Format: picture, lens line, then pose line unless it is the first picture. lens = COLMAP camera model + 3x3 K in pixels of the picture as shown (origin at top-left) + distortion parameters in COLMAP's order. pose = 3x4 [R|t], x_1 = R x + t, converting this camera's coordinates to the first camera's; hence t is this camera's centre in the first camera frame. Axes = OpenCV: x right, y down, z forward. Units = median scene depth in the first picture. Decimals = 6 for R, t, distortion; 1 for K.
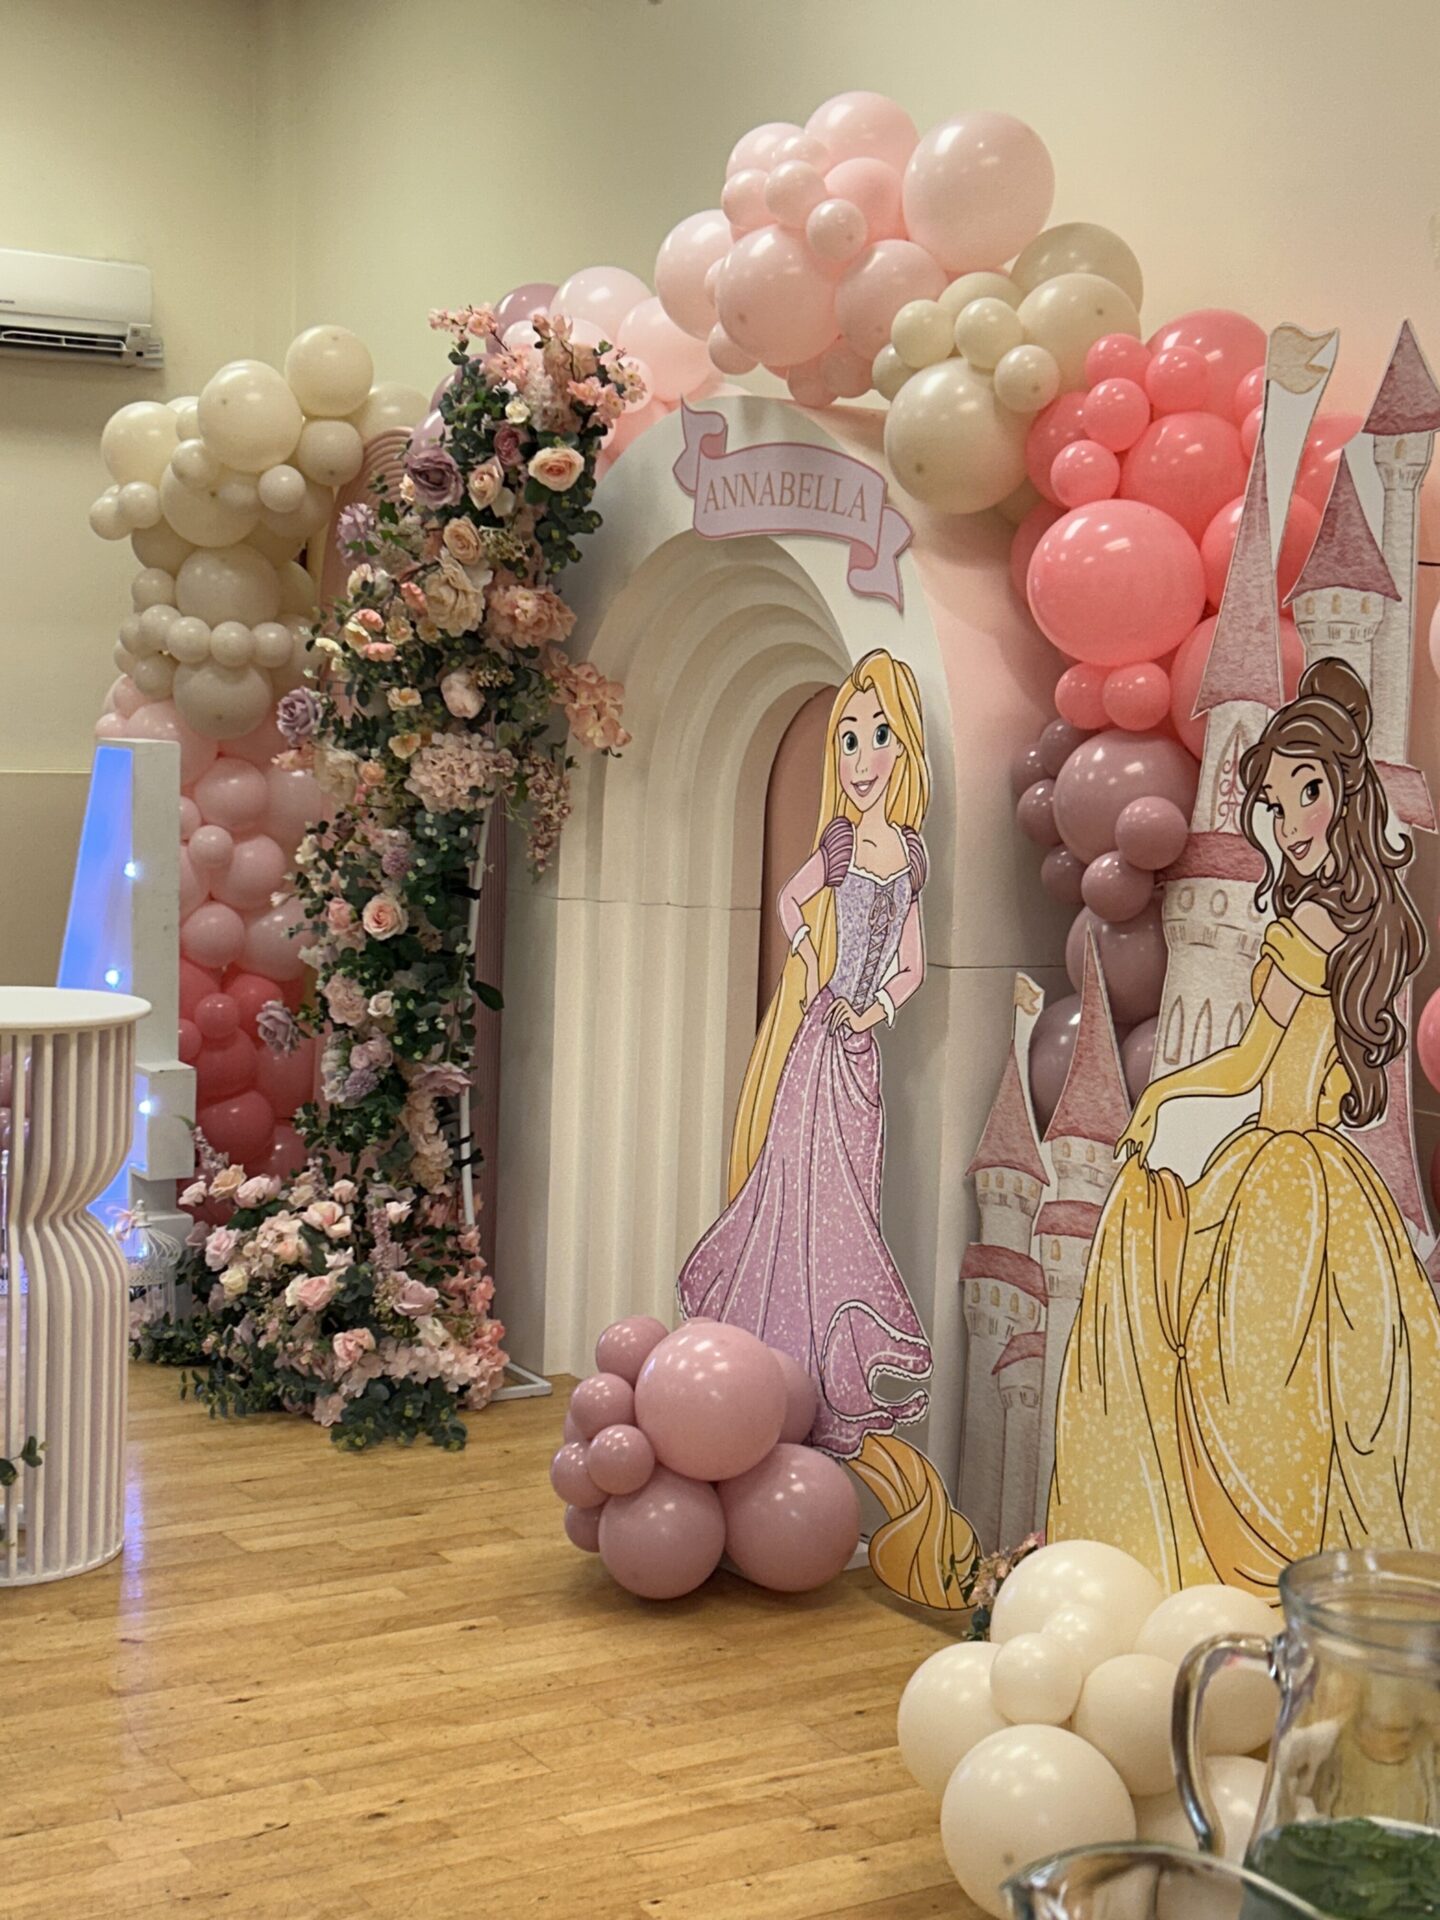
lens RADIAL K [[2795.5, 0, 720.0], [0, 2795.5, 960.0], [0, 0, 1]] dist [0.118737, -0.083853]
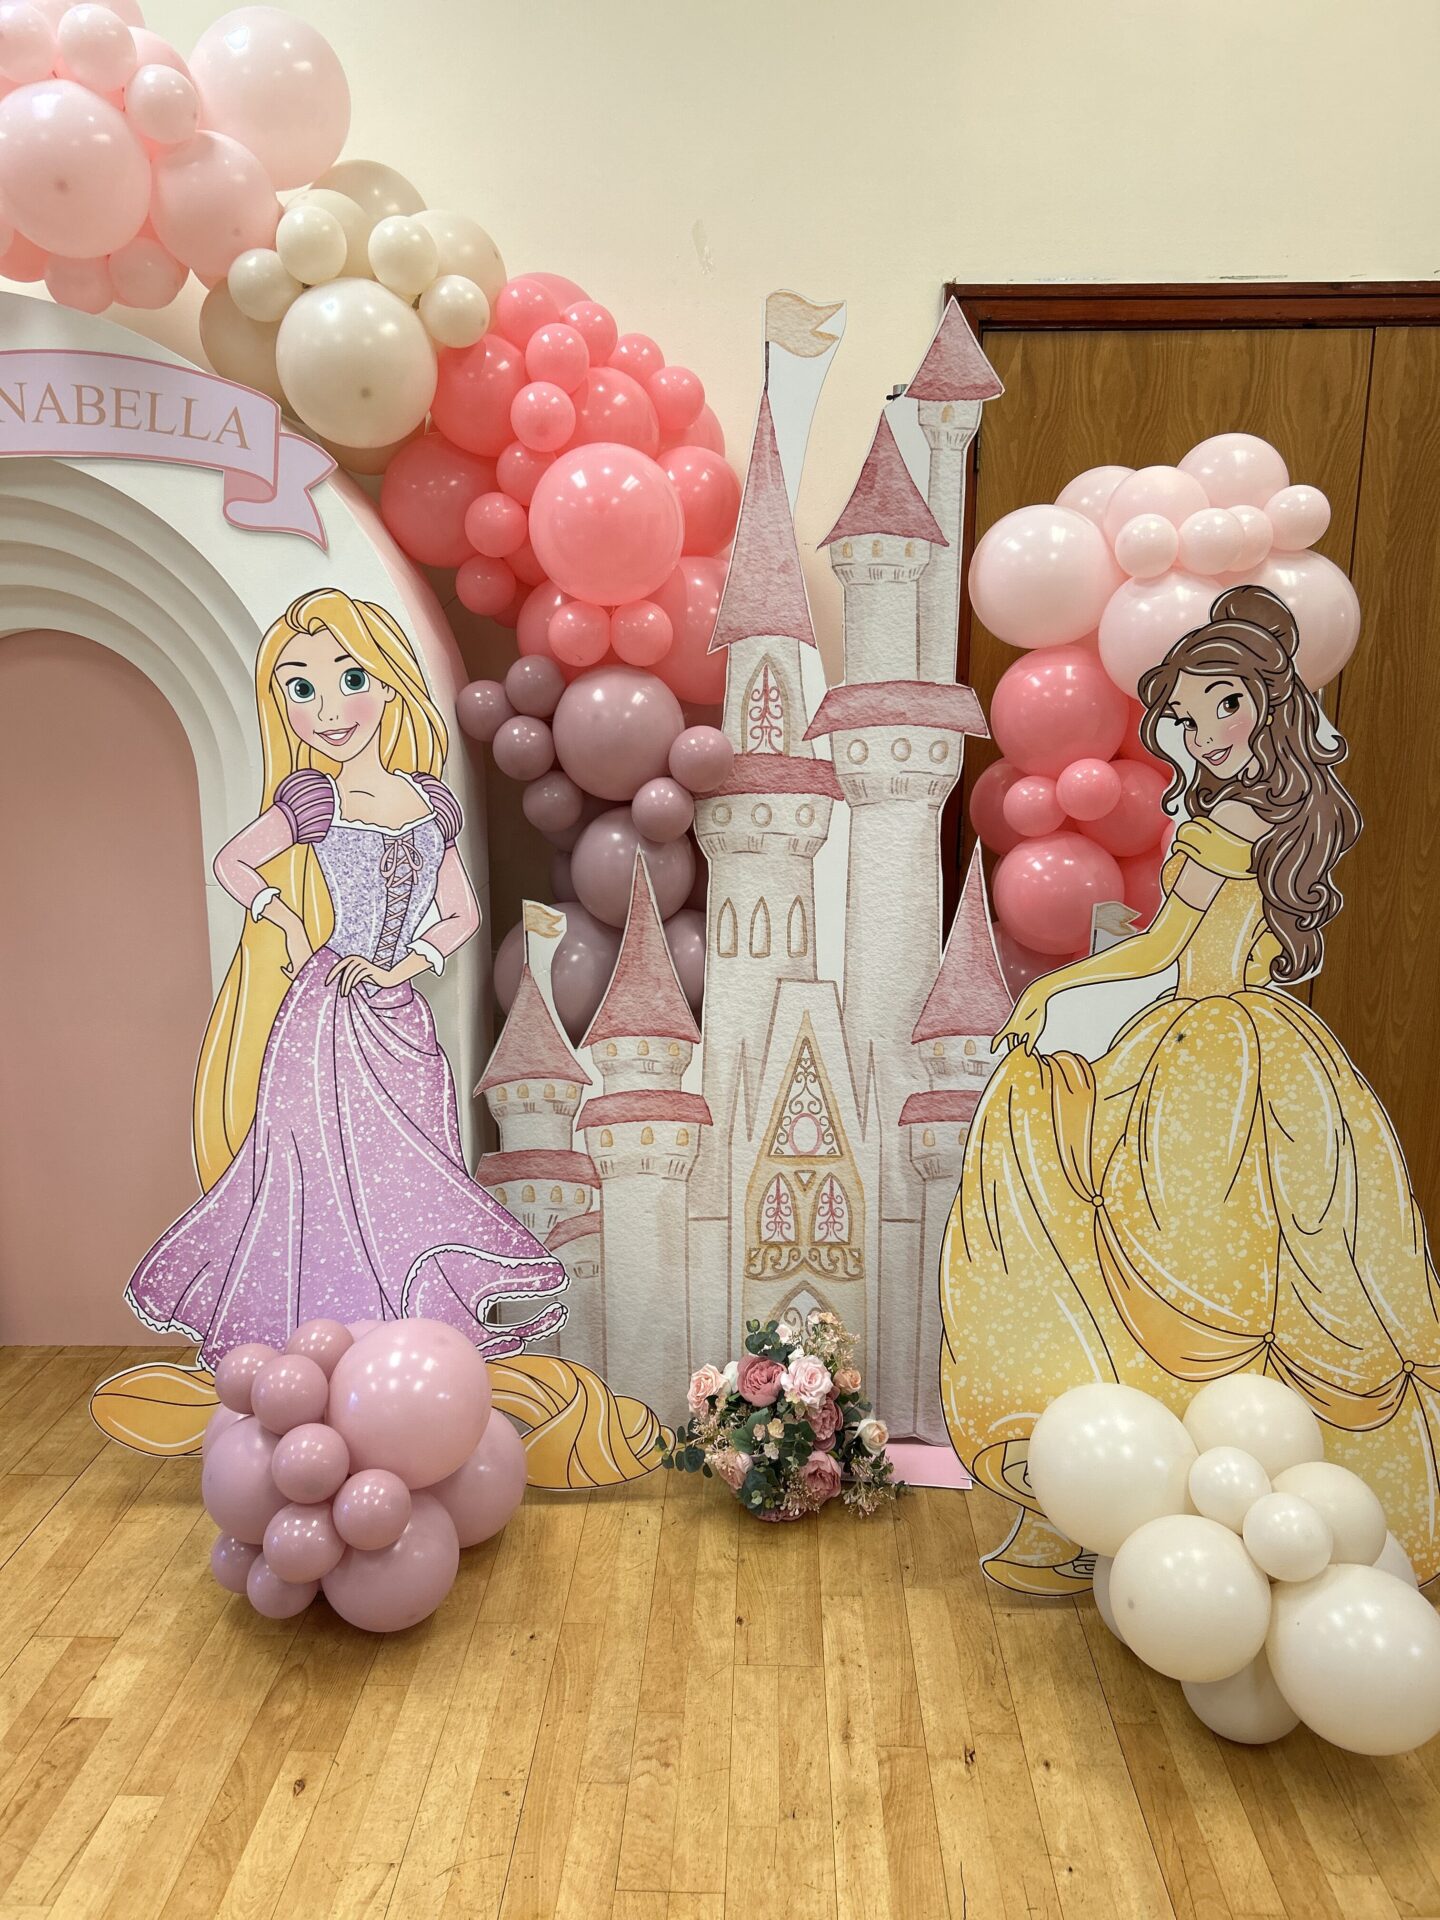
lens RADIAL K [[1425.0, 0, 717.6], [0, 1425.0, 972.0], [0, 0, 1]] dist [0.072753, -0.130896]
pose [[0.541658, -0.207298, 0.814638, -0.373317], [0.100278, 0.978130, 0.182226, -0.074802], [-0.834596, -0.017014, 0.550599, 0.782614]]
